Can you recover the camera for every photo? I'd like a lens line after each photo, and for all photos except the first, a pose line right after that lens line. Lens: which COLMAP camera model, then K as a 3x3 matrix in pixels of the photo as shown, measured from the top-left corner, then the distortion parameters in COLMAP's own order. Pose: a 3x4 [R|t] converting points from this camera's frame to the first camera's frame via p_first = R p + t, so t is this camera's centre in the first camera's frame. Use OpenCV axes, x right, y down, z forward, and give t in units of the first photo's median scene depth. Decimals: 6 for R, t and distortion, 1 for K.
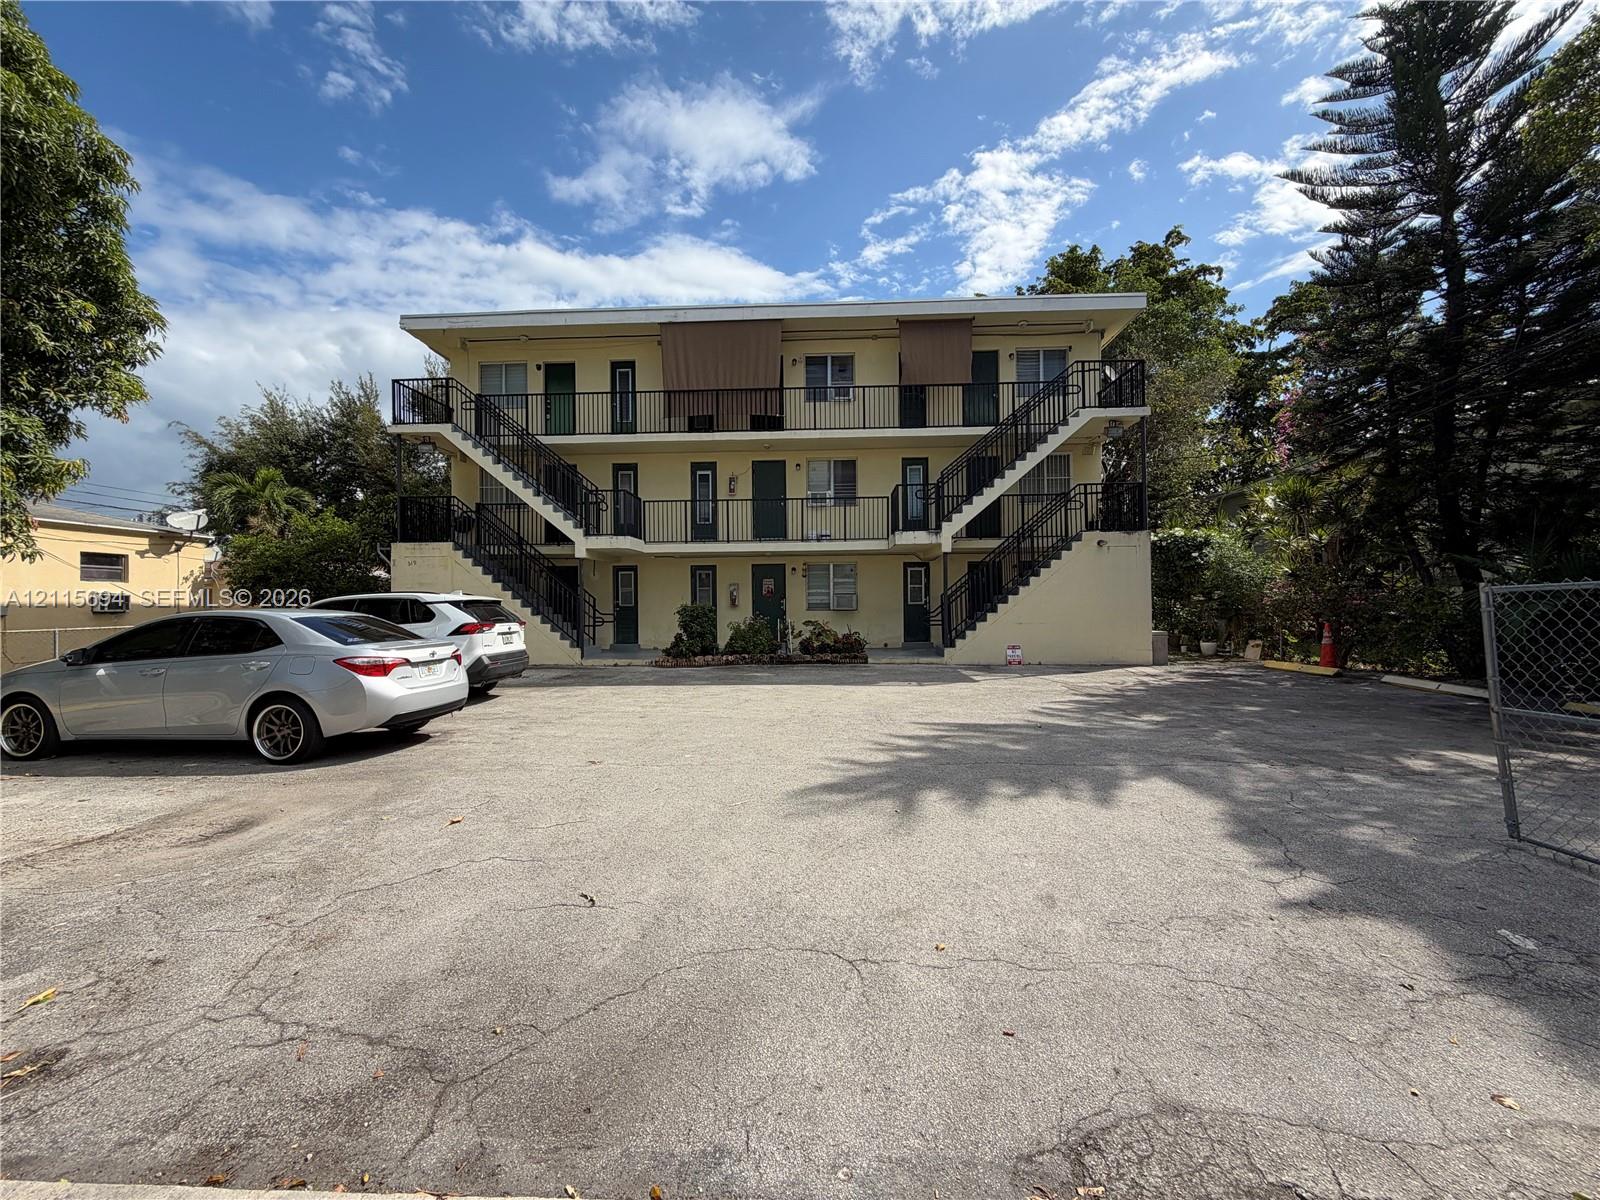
lens RADIAL K [[637.9, 0, 805.9], [0, 637.9, 604.9], [0, 0, 1]] dist [0.000742, 0.000215]
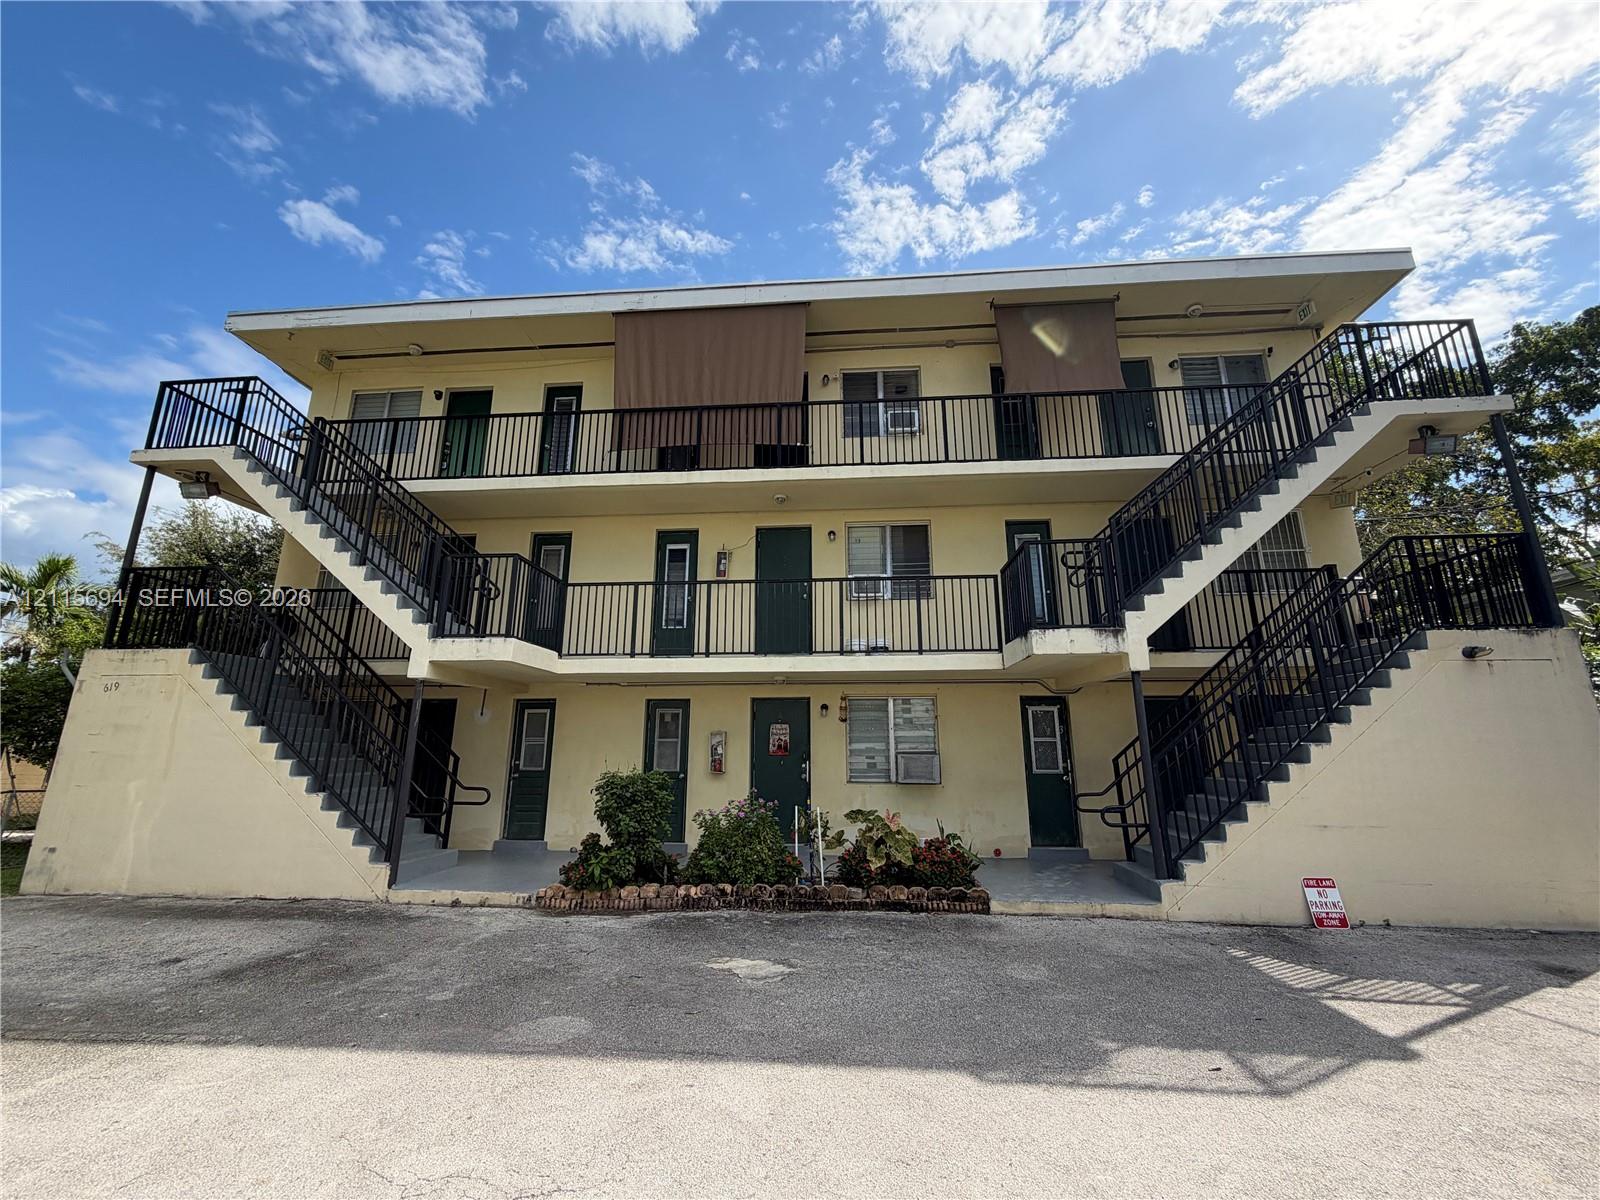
lens RADIAL K [[637.9, 0, 800.2], [0, 637.9, 600.1], [0, 0, 1]] dist [0.000742, 0.000215]
pose [[0.999500, 0.003401, -0.031448, -0.023214], [-0.010721, 0.971782, -0.235635, -0.015090], [0.029759, 0.235855, 0.971333, 0.442951]]
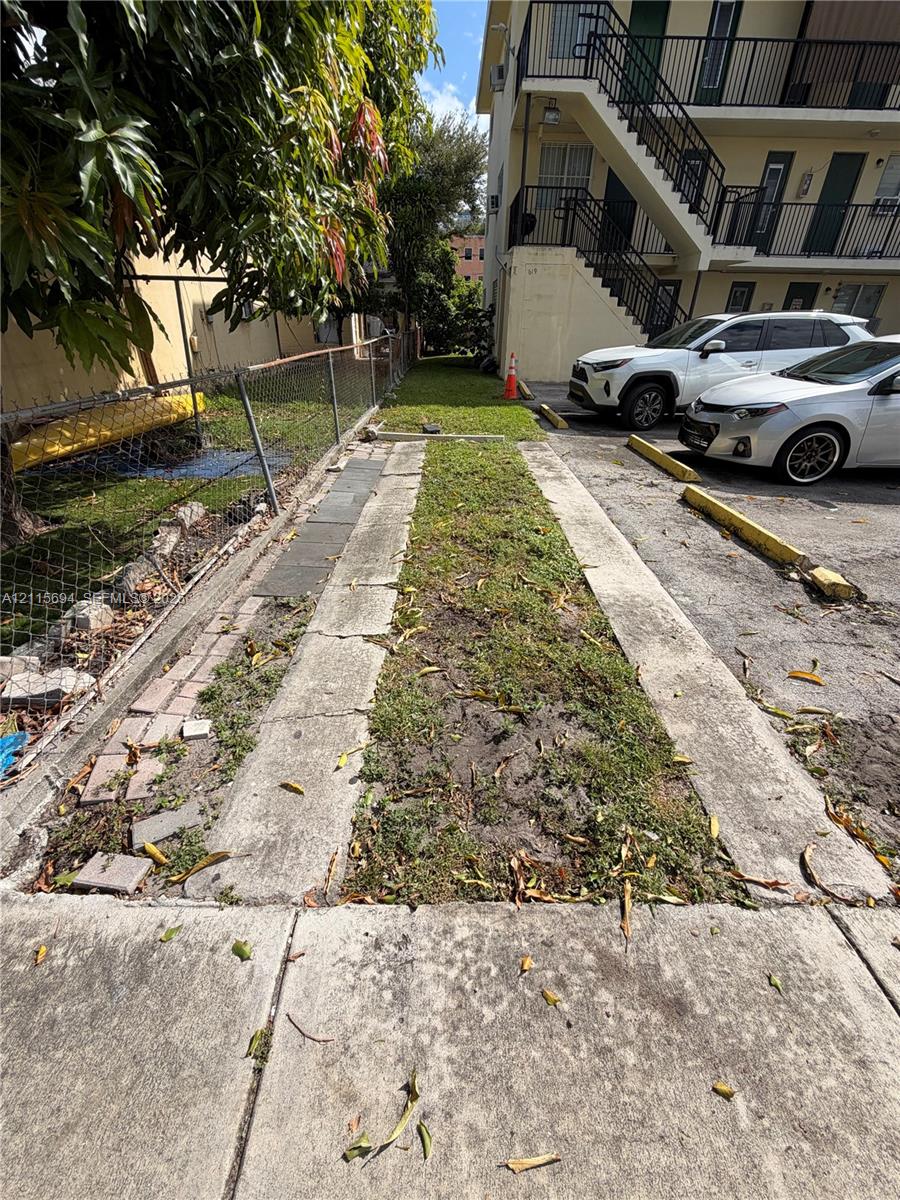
lens RADIAL K [[478.4, 0, 449.8], [0, 478.4, 604.0], [0, 0, 1]] dist [0.000742, 0.000215]
pose [[0.998259, -0.003167, 0.058893, -0.734656], [-0.027924, 0.854167, 0.519248, -0.003513], [-0.051949, -0.519989, 0.852592, 0.064159]]
